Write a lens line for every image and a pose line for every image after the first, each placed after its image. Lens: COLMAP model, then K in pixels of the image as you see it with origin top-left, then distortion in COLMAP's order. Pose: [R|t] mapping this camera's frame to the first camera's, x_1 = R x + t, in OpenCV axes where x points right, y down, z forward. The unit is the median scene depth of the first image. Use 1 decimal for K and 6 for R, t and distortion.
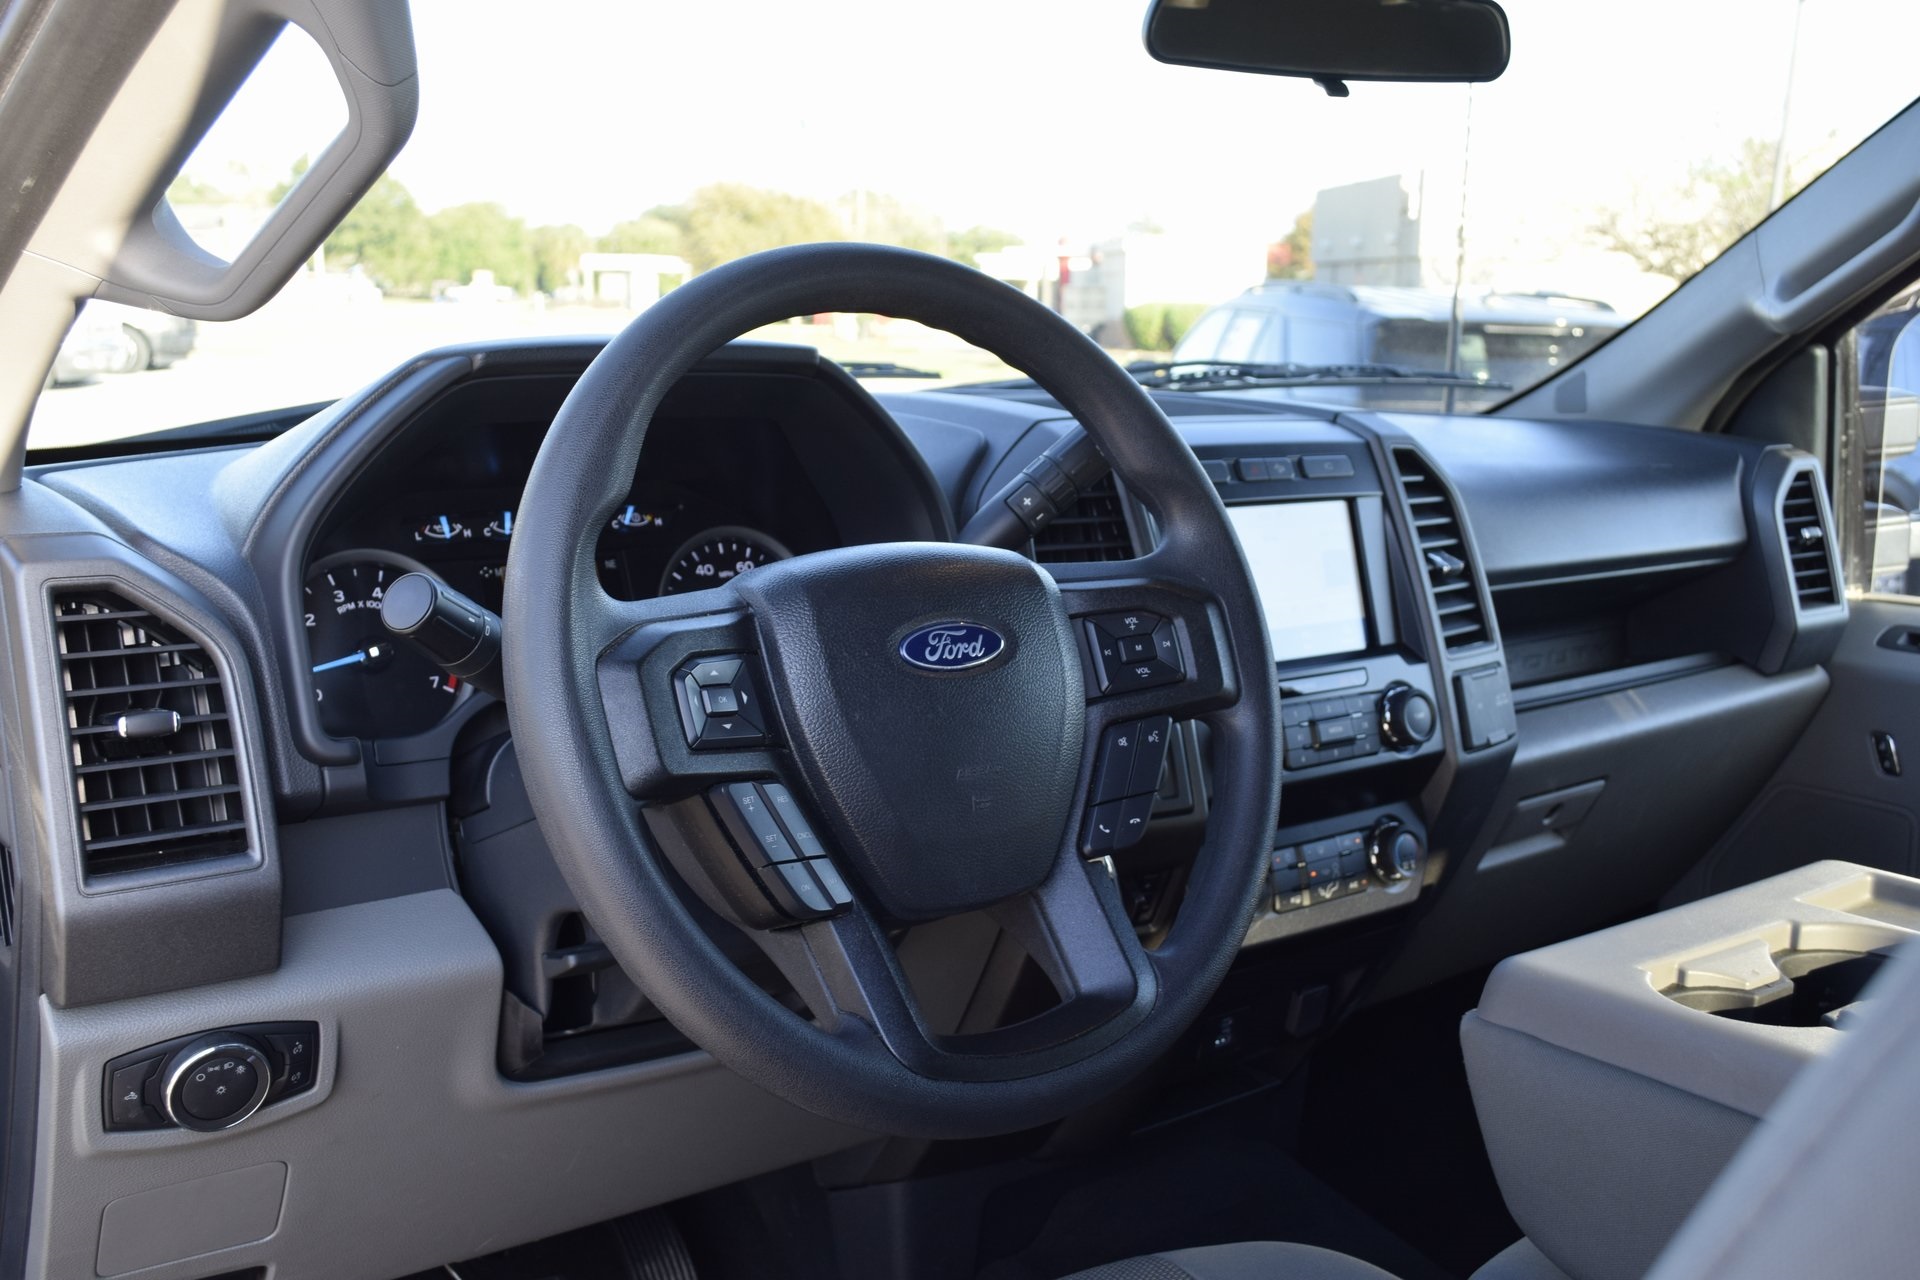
lens RADIAL K [[1819.0, 0, 961.9], [0, 1819.0, 646.9], [0, 0, 1]] dist [0.001840, 0.000000]
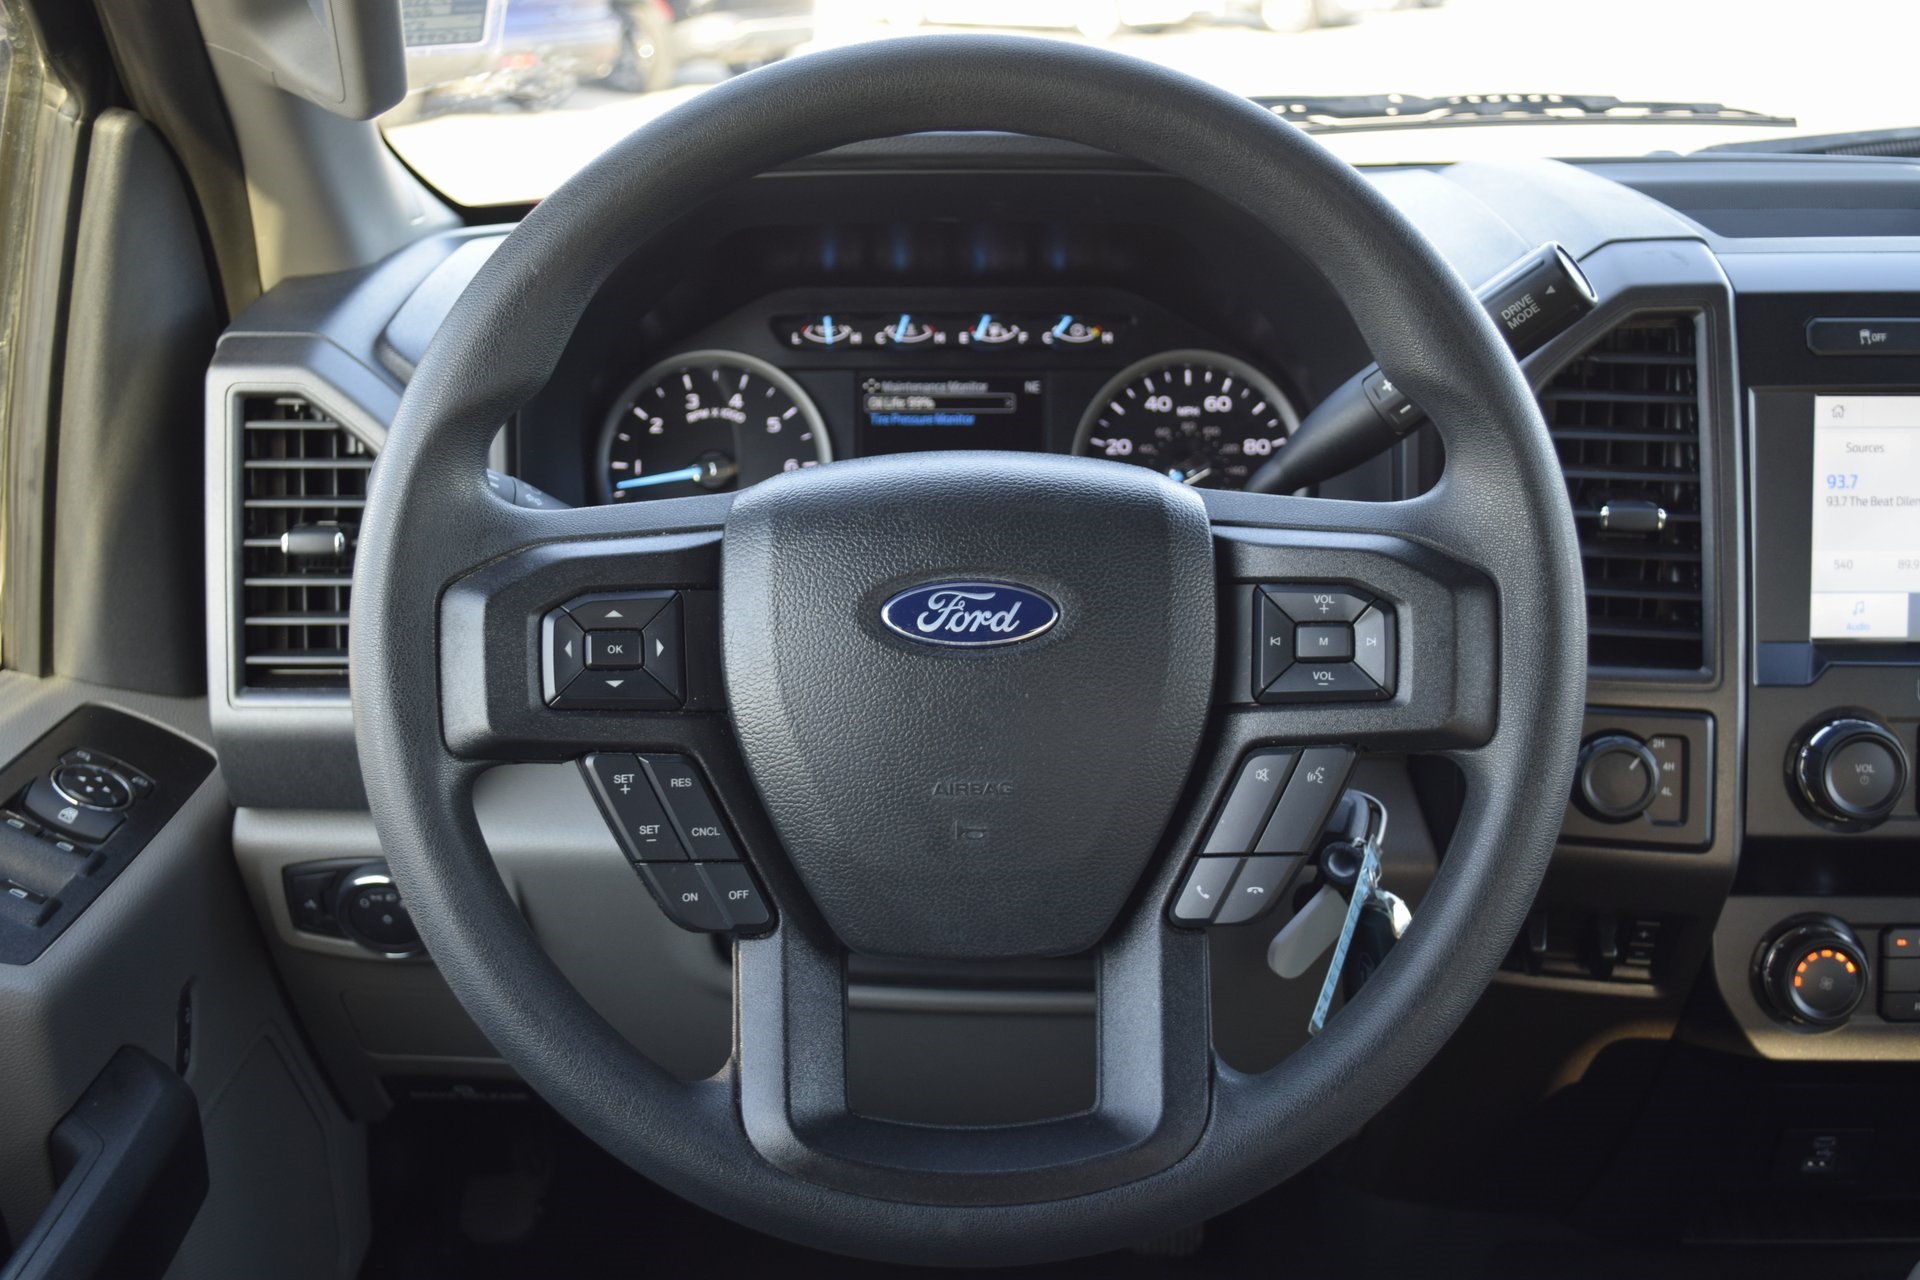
lens RADIAL K [[2005.0, 0, 959.0], [0, 2005.0, 632.6], [0, 0, 1]] dist [0.029095, 0.000000]
pose [[0.812342, 0.177697, -0.555450, 0.331444], [-0.096469, 0.980271, 0.172518, -0.098897], [0.575148, -0.086559, 0.813457, 0.262750]]
